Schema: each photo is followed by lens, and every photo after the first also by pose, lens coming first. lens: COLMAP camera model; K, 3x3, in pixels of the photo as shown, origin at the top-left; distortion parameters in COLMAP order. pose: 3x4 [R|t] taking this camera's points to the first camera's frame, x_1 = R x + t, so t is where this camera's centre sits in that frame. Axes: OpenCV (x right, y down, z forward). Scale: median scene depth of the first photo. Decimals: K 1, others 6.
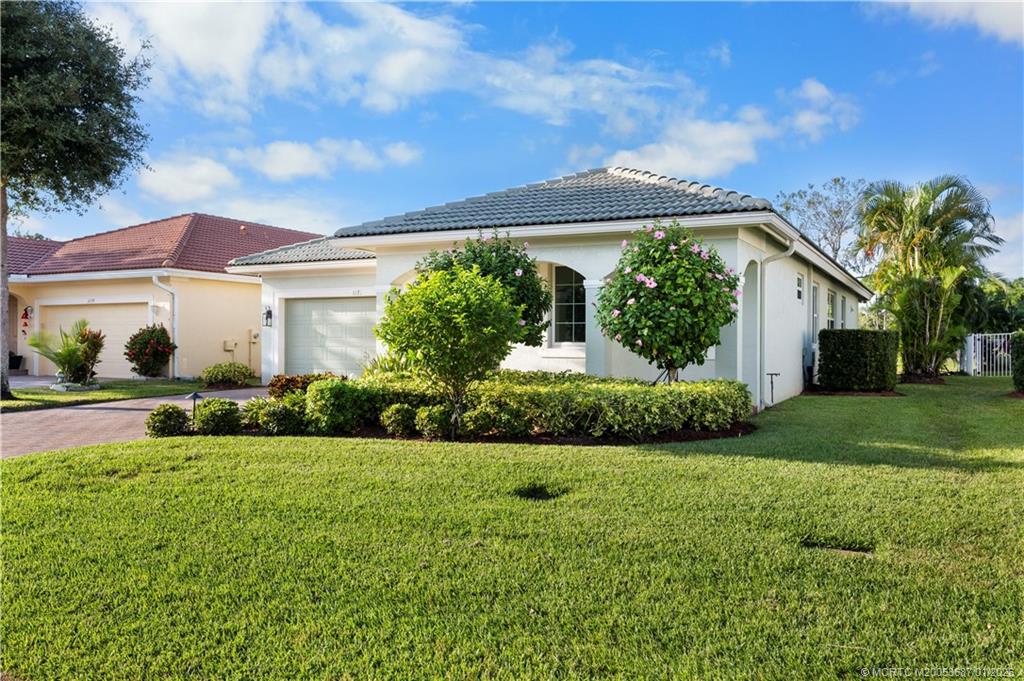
lens RADIAL K [[834.4, 0, 516.3], [0, 834.4, 341.5], [0, 0, 1]] dist [-0.008231, 0.013129]
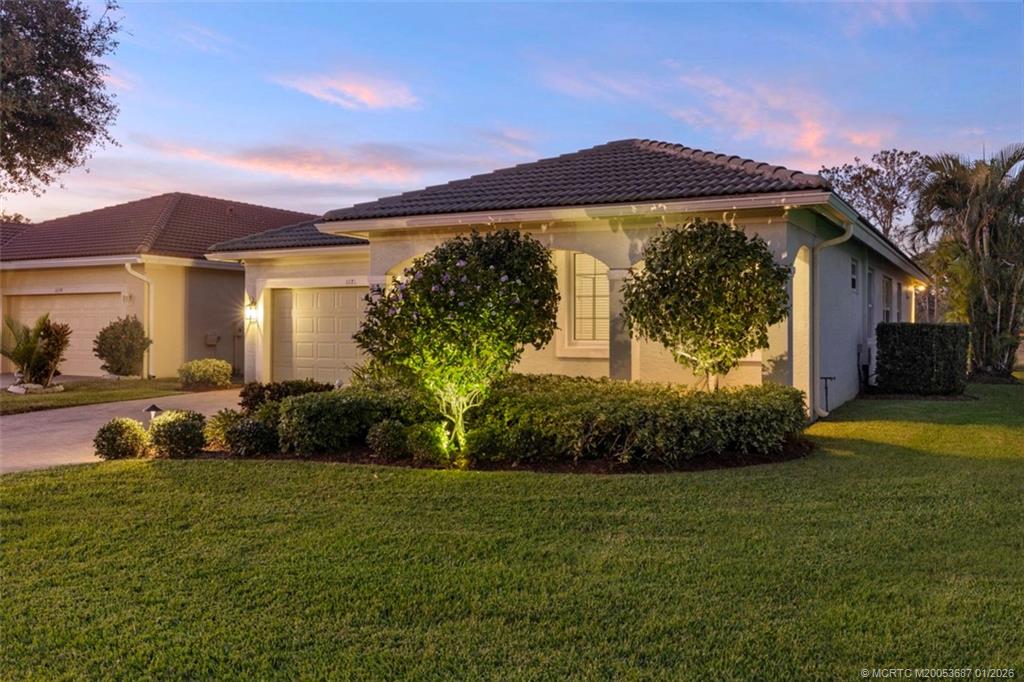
lens RADIAL K [[1088.2, 0, 510.7], [0, 1088.2, 338.0], [0, 0, 1]] dist [0.011806, 0.000000]
pose [[0.999949, -0.004135, -0.009207, -0.009711], [0.003894, 0.999653, -0.026053, 0.030651], [0.009311, 0.026016, 0.999618, -0.149277]]
